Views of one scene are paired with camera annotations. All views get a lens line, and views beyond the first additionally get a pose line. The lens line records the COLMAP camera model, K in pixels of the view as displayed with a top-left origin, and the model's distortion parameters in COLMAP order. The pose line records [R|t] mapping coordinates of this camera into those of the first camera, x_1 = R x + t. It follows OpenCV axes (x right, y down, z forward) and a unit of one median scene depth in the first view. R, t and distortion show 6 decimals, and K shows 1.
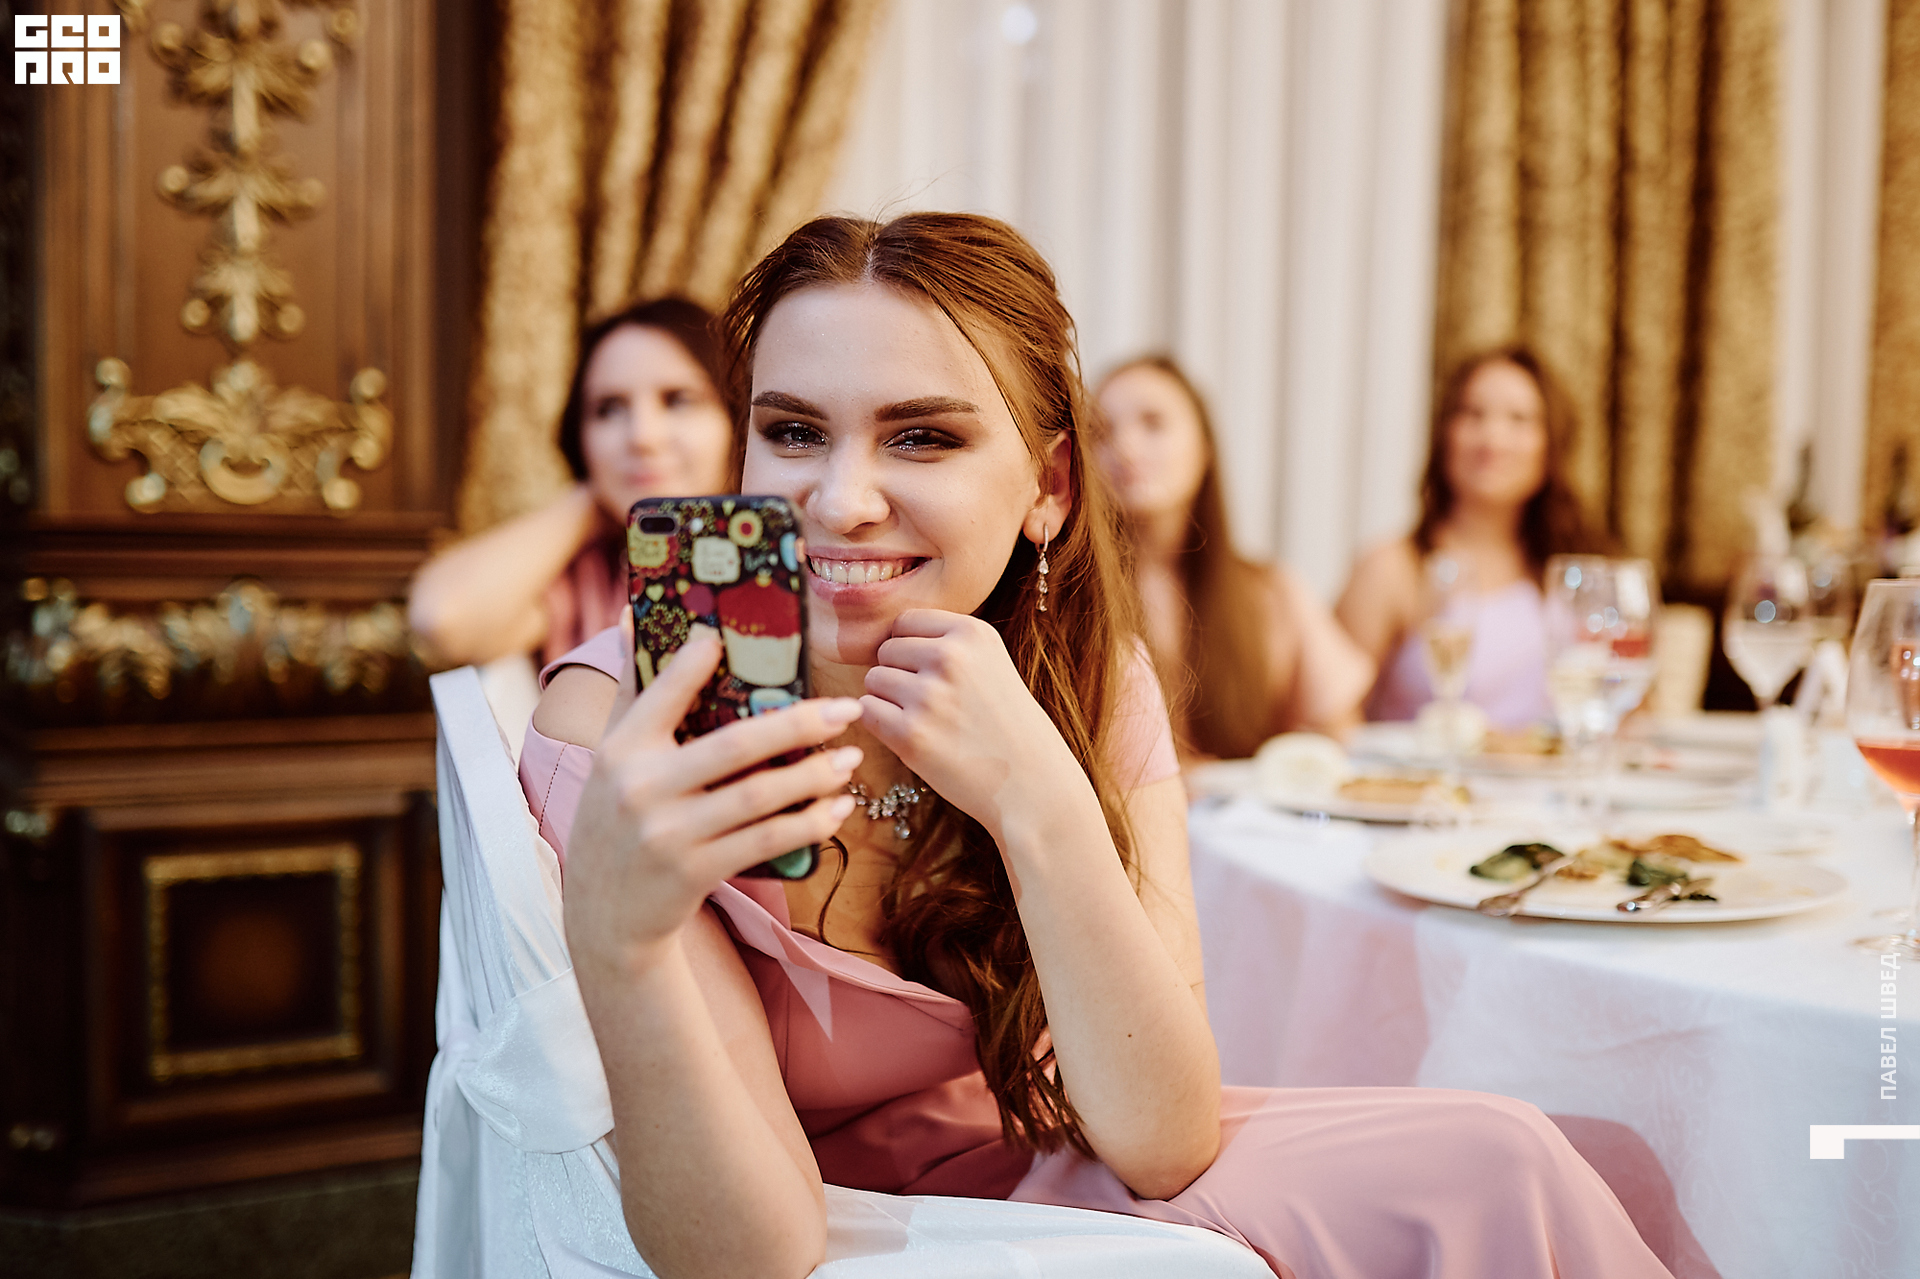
lens RADIAL K [[2139.1, 0, 960.0], [0, 2139.1, 639.5], [0, 0, 1]] dist [-0.005543, 0.004003]
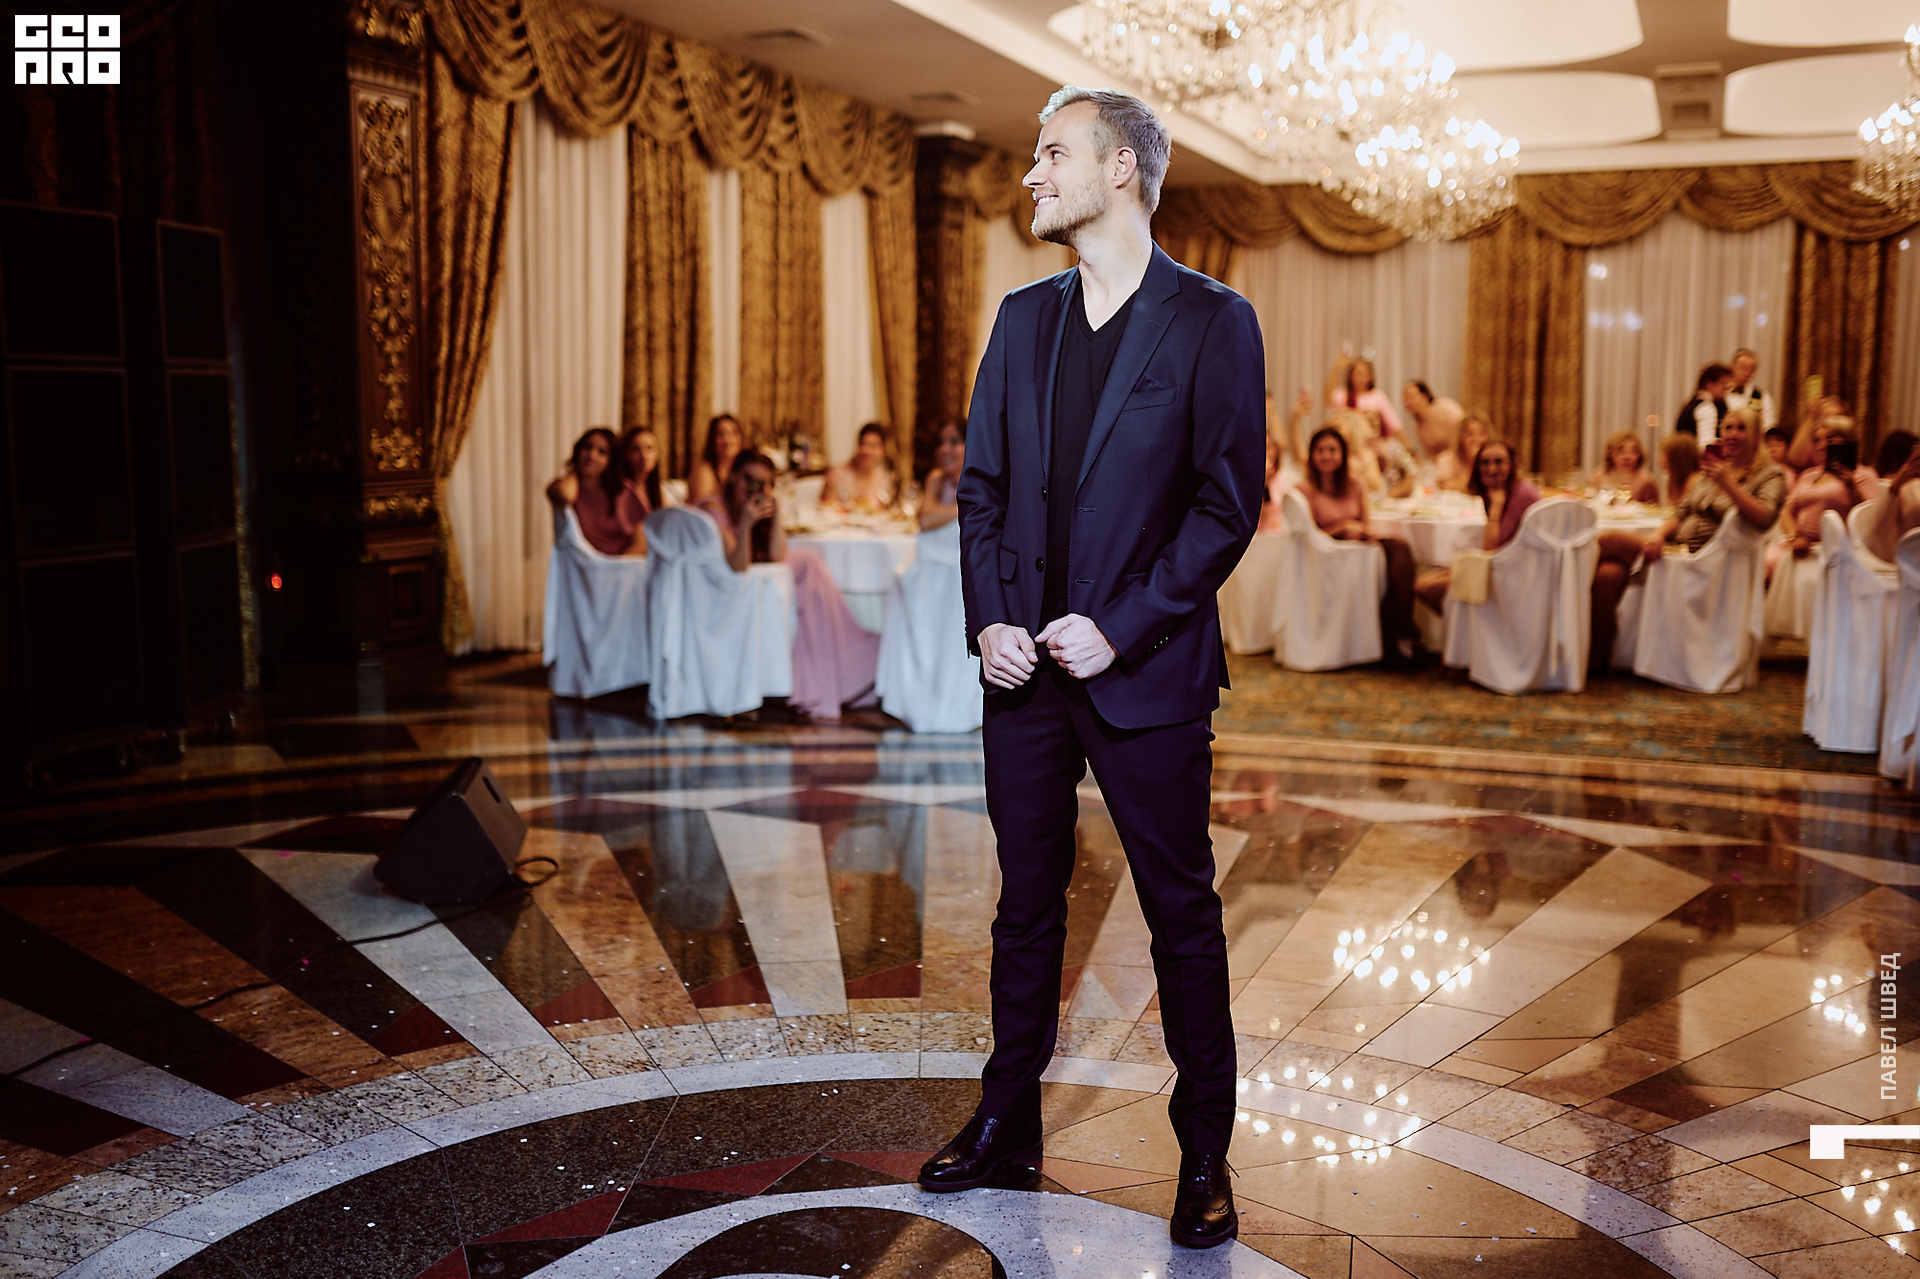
lens RADIAL K [[1891.3, 0, 960.0], [0, 1891.3, 639.5], [0, 0, 1]] dist [-0.006608, -0.015596]
pose [[0.811394, -0.082325, 0.578673, -0.898949], [0.031895, 0.994792, 0.096803, -0.034151], [-0.583628, -0.060089, 0.809795, -1.339347]]
